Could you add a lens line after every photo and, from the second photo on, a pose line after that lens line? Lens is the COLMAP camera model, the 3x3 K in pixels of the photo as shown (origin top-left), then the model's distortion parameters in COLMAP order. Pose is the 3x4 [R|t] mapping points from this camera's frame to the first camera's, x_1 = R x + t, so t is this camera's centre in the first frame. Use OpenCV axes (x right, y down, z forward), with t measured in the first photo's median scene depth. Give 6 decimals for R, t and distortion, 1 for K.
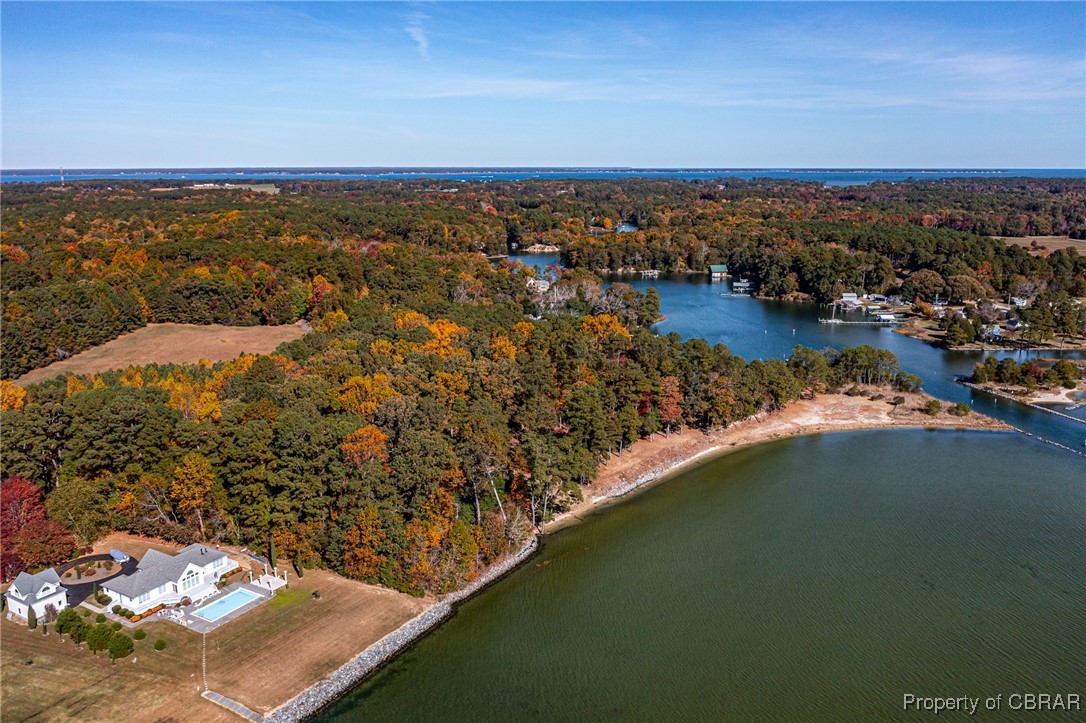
lens RADIAL K [[872.3, 0, 543.0], [0, 872.3, 361.5], [0, 0, 1]] dist [-0.013110, -0.002062]
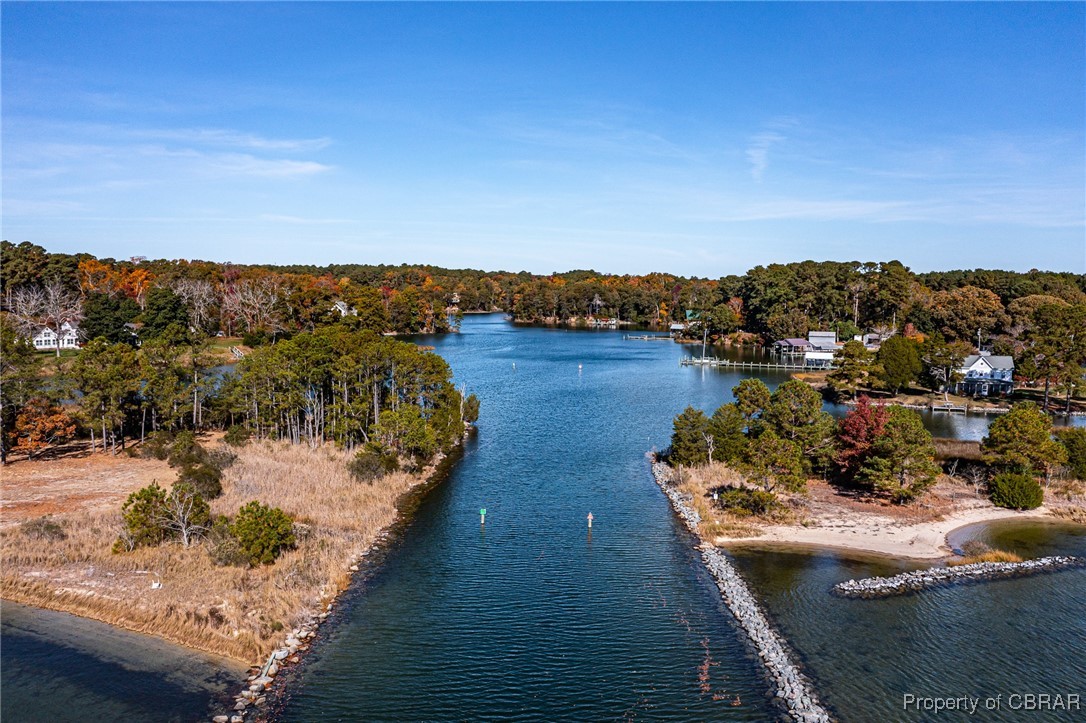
lens RADIAL K [[859.7, 0, 543.0], [0, 859.7, 361.5], [0, 0, 1]] dist [-0.016481, 0.013748]
pose [[0.959475, 0.035555, -0.279543, 0.259604], [-0.072259, 0.989883, -0.122110, 0.014073], [0.272374, 0.137360, 0.952336, 0.345094]]
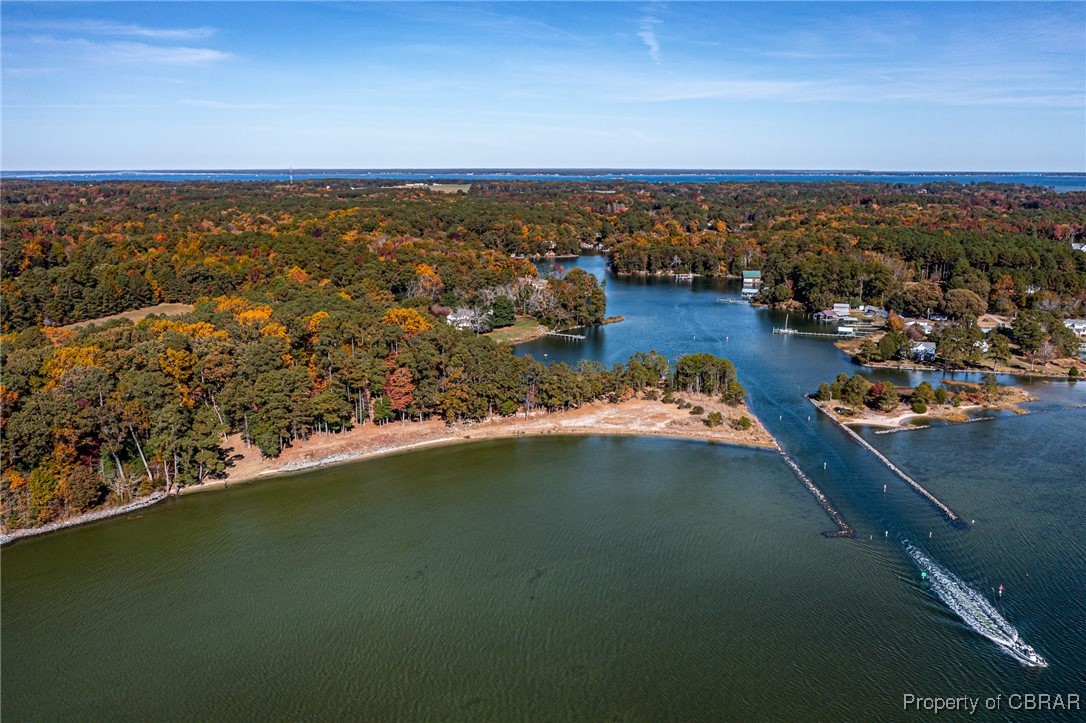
lens RADIAL K [[859.7, 0, 543.0], [0, 859.7, 361.5], [0, 0, 1]] dist [-0.016481, 0.013748]
pose [[0.966559, 0.059132, -0.249532, 0.212807], [-0.058884, 0.998229, 0.008466, -0.003448], [0.249591, 0.006511, 0.968330, 0.011973]]
